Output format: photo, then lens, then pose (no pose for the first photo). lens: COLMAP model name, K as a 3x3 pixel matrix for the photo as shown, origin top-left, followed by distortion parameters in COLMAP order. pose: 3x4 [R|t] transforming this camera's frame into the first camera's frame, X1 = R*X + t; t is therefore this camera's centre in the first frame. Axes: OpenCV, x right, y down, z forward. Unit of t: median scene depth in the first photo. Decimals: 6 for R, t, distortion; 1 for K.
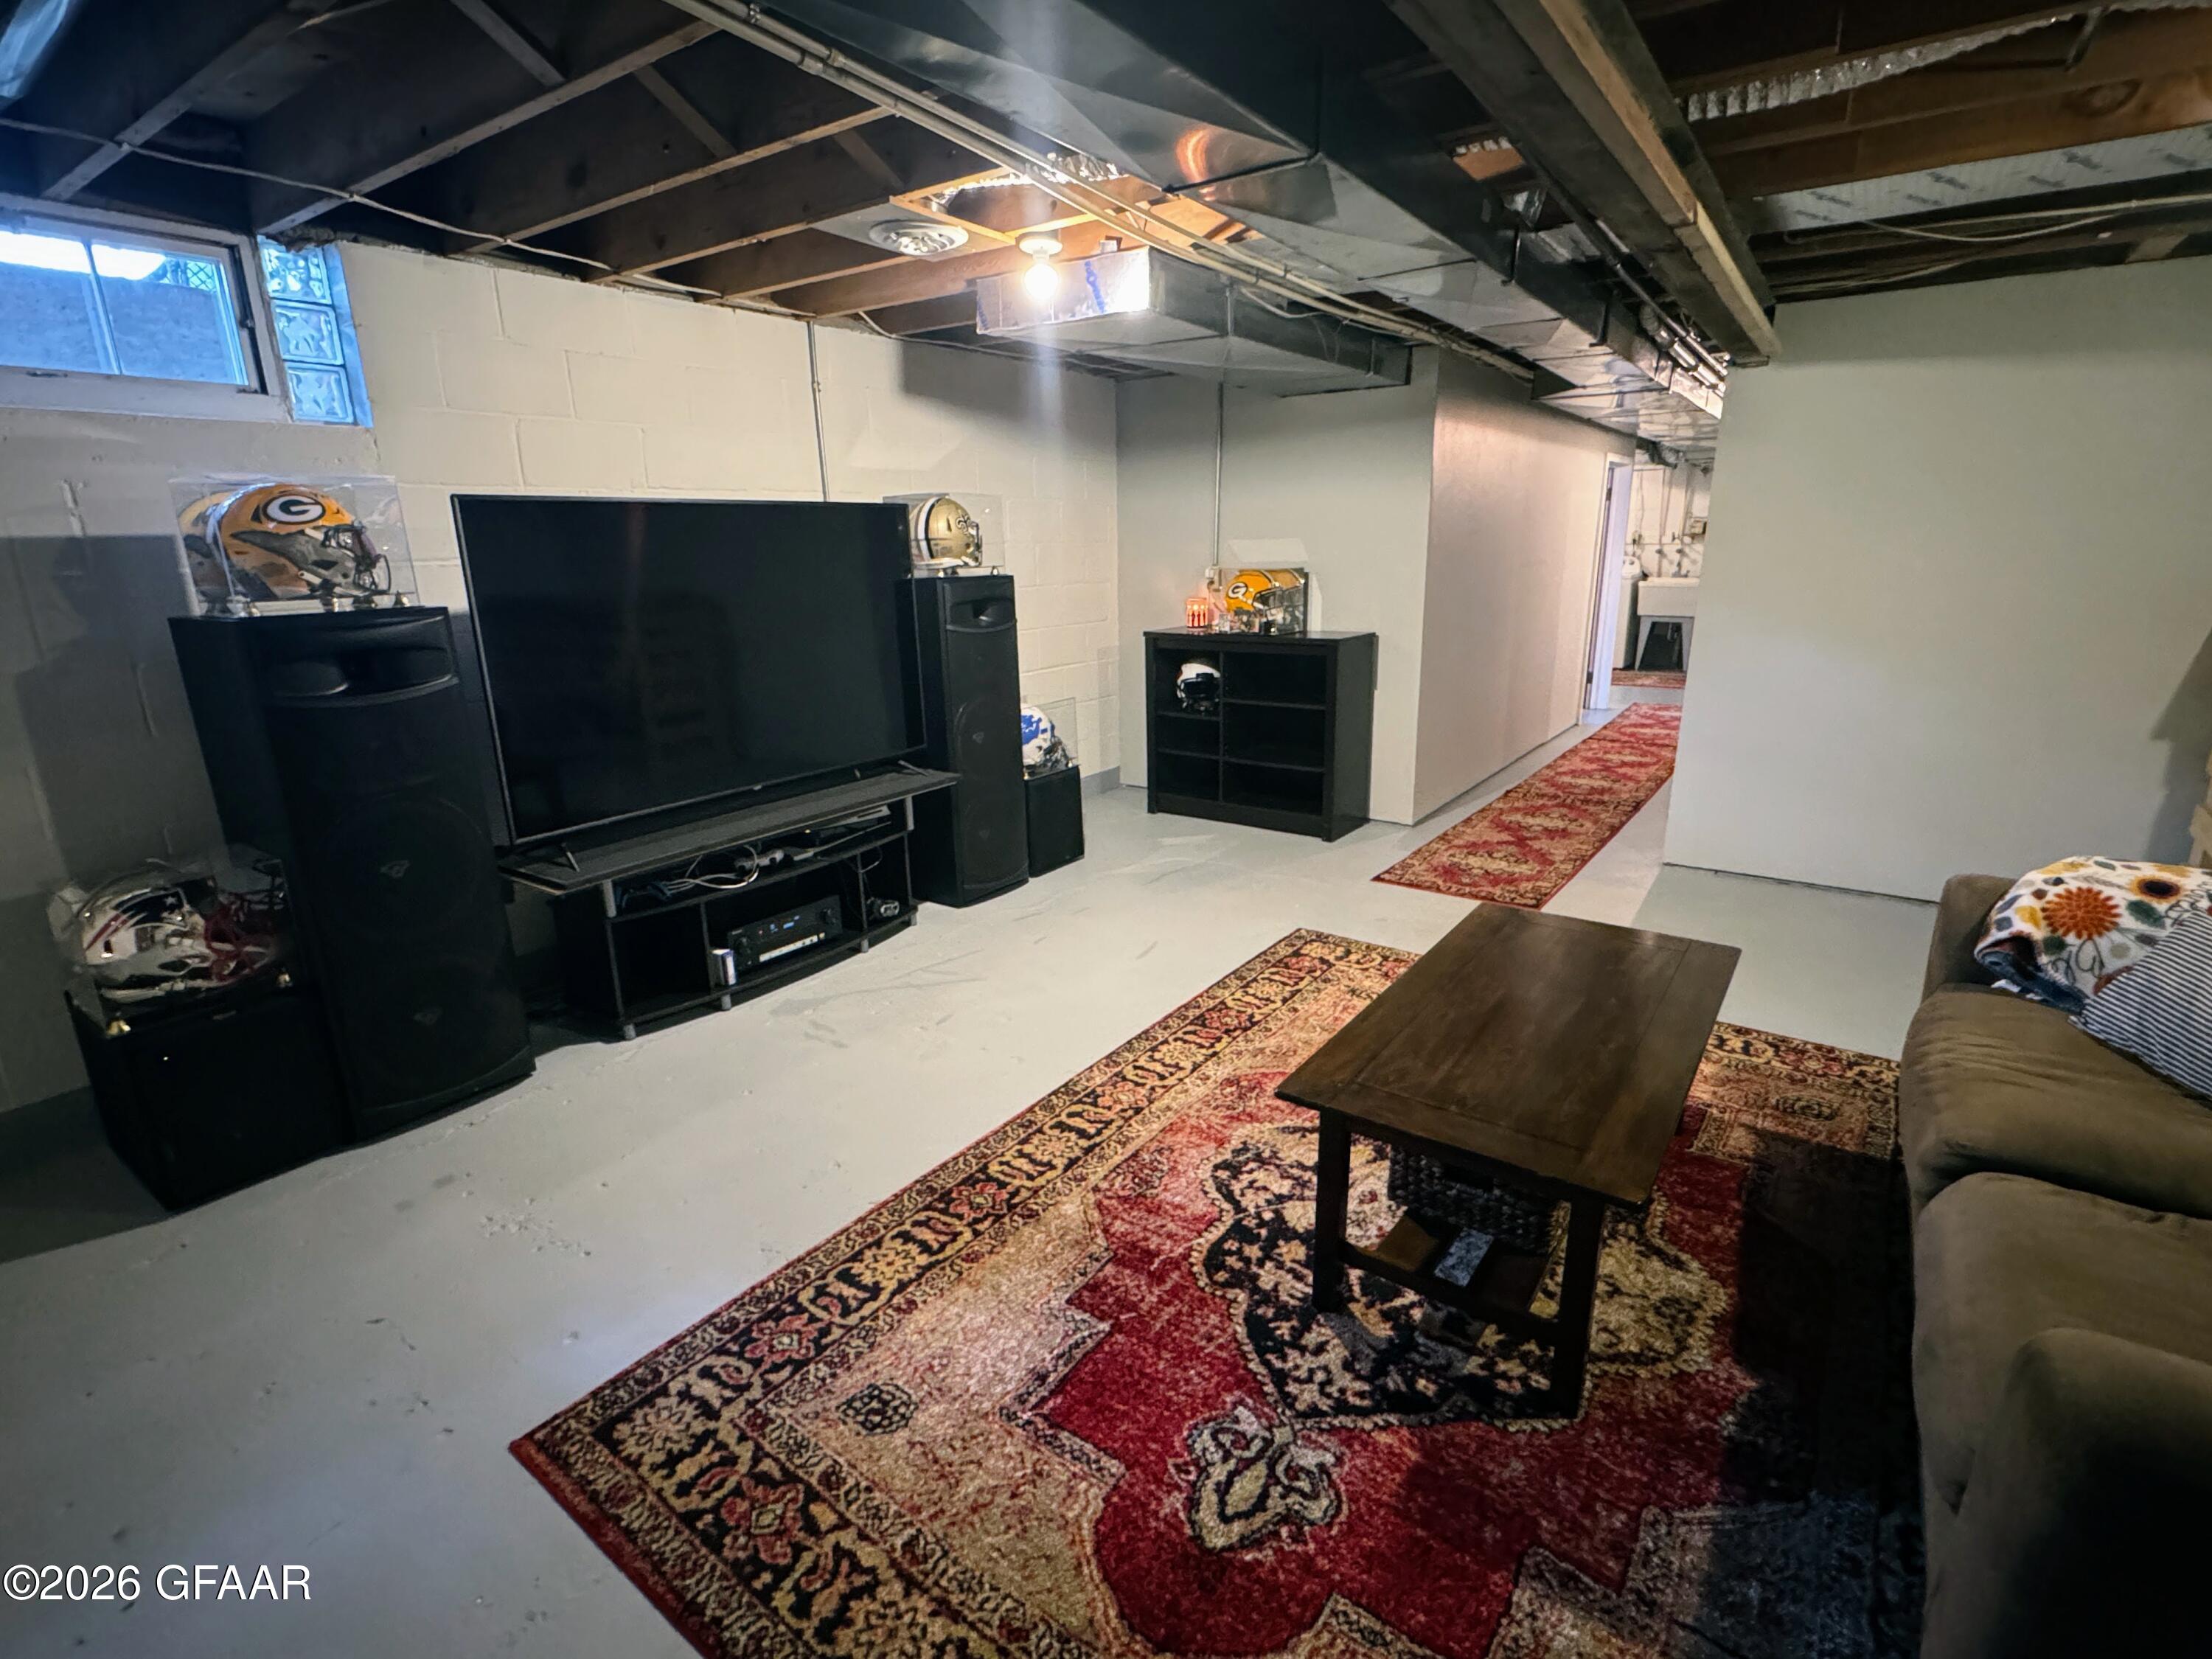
lens RADIAL K [[1069.3, 0, 1106.0], [0, 1069.3, 829.5], [0, 0, 1]] dist [0.000142, 0.000093]
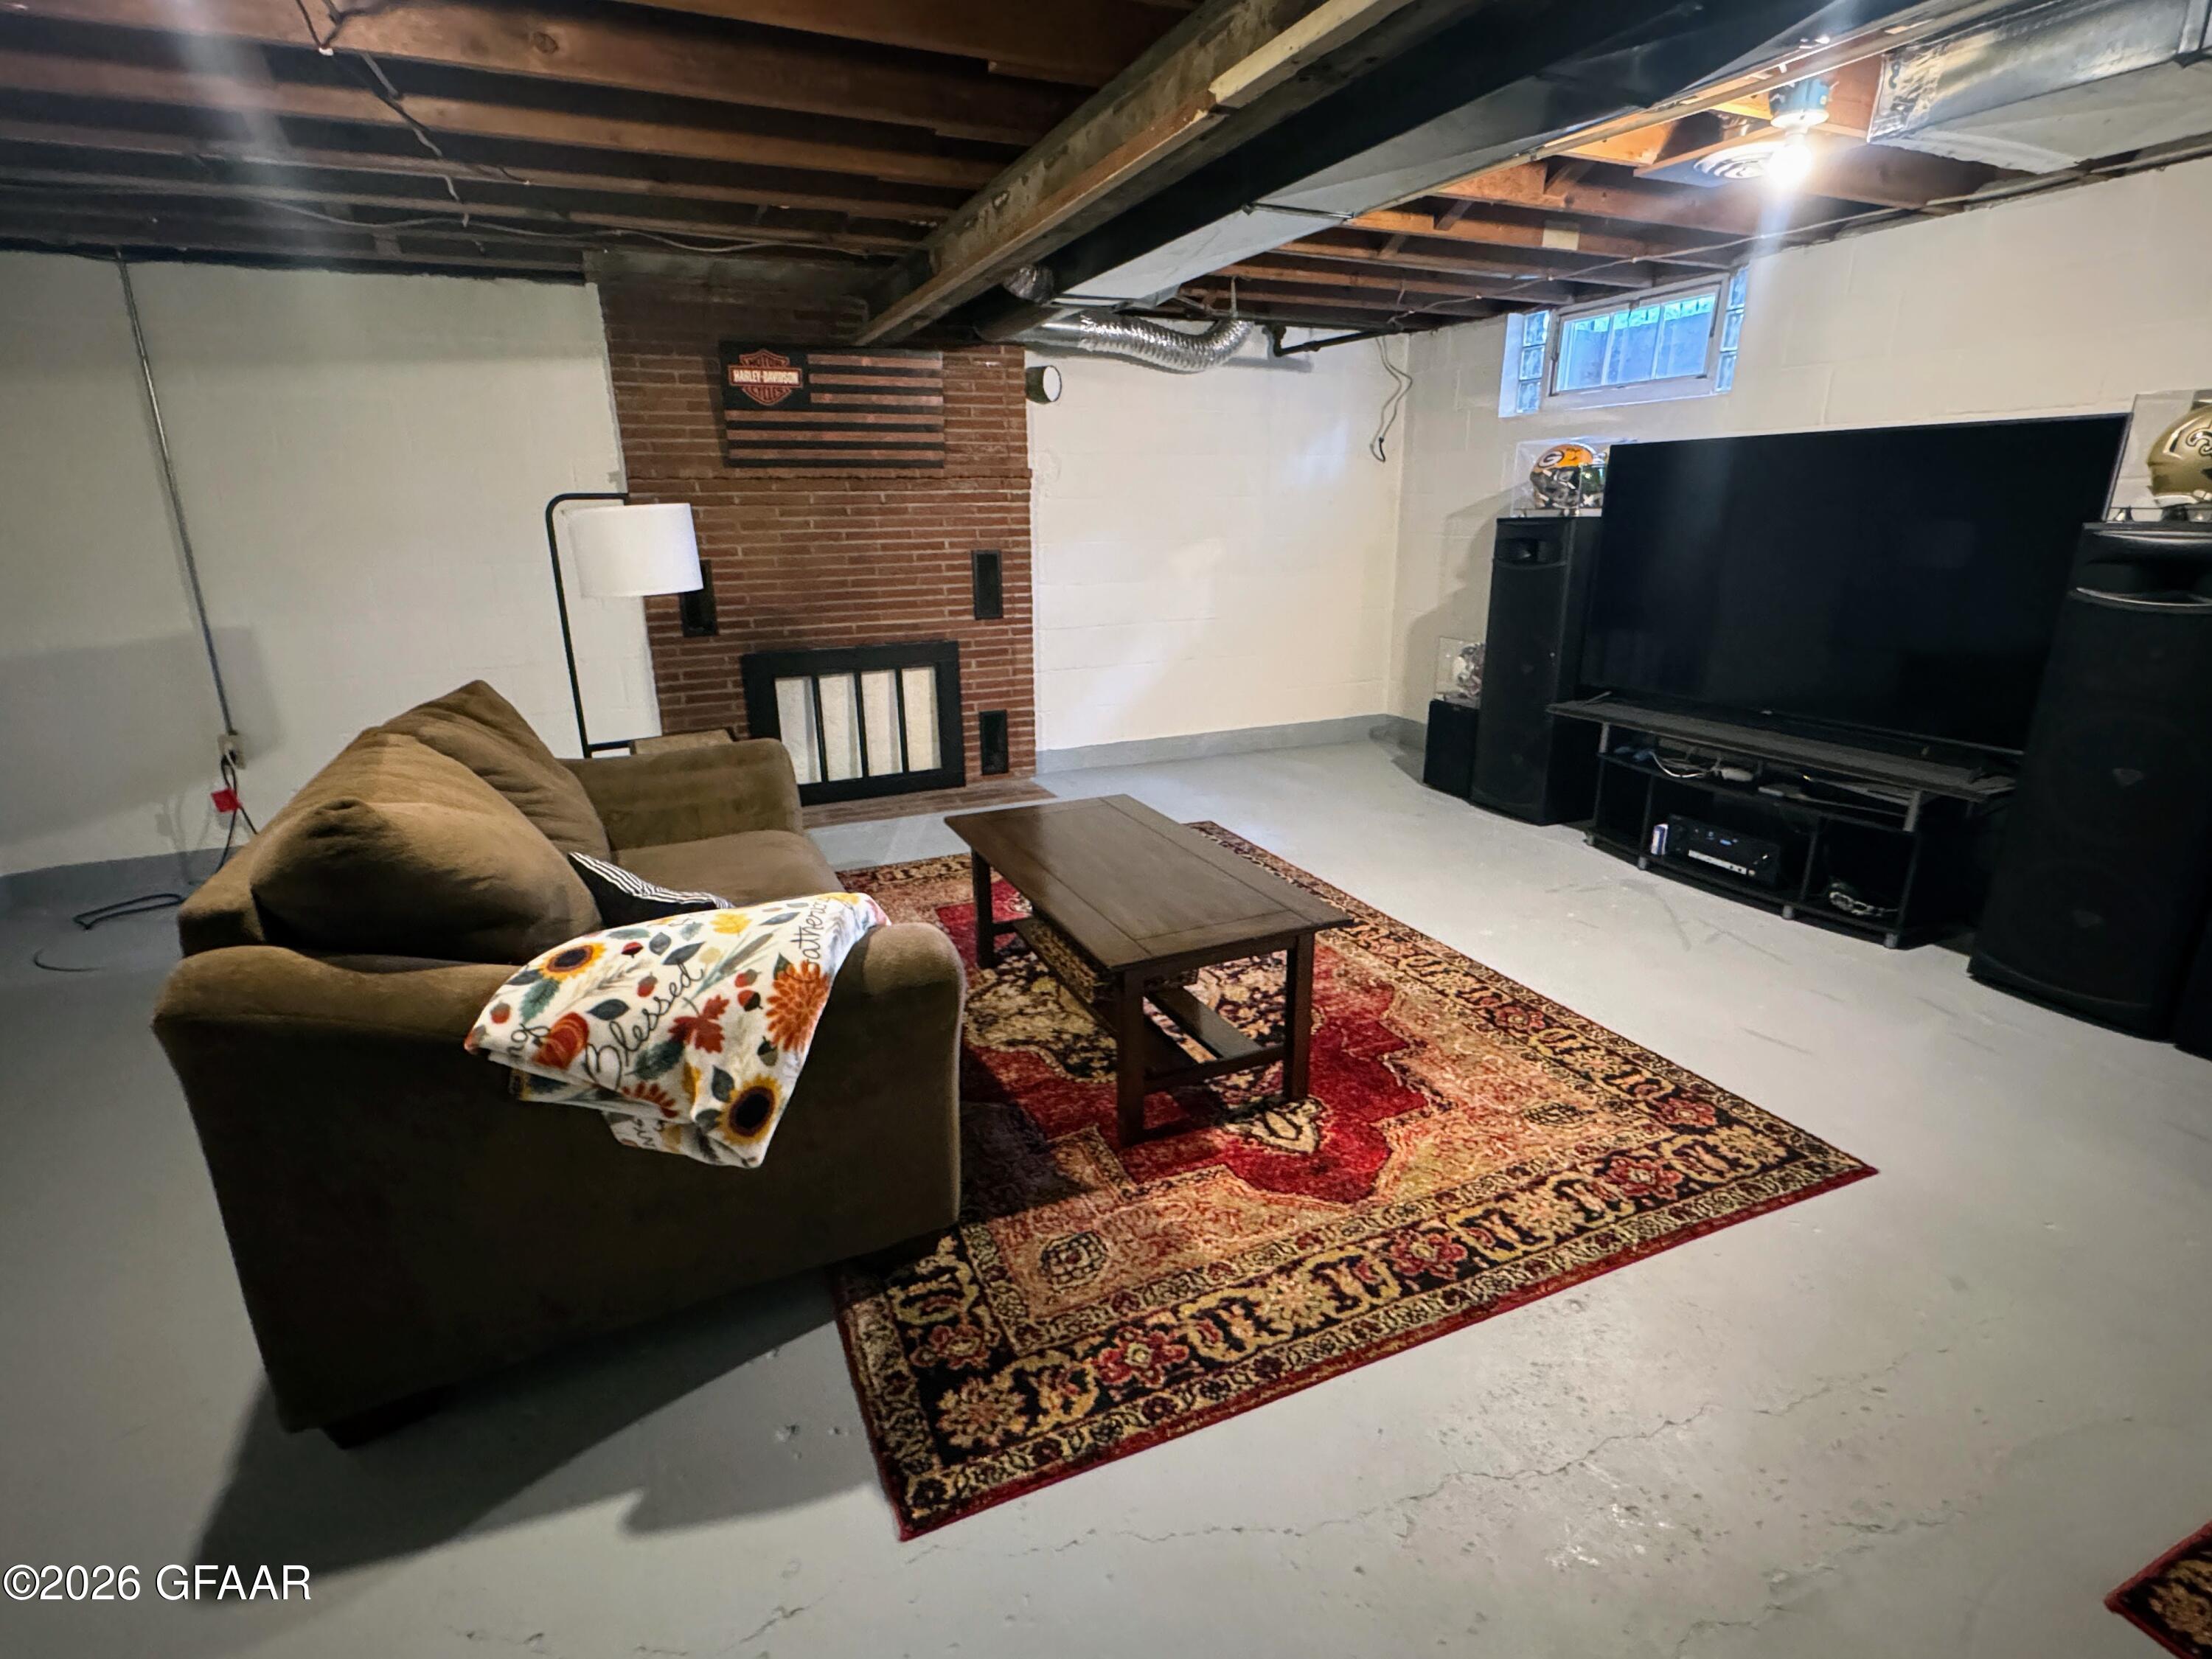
lens RADIAL K [[1069.3, 0, 1106.0], [0, 1069.3, 829.5], [0, 0, 1]] dist [0.000142, 0.000093]
pose [[-0.501069, 0.273481, -0.821059, 0.932613], [-0.210449, 0.881768, 0.422133, -0.254995], [0.839429, 0.384309, -0.384273, 0.944688]]
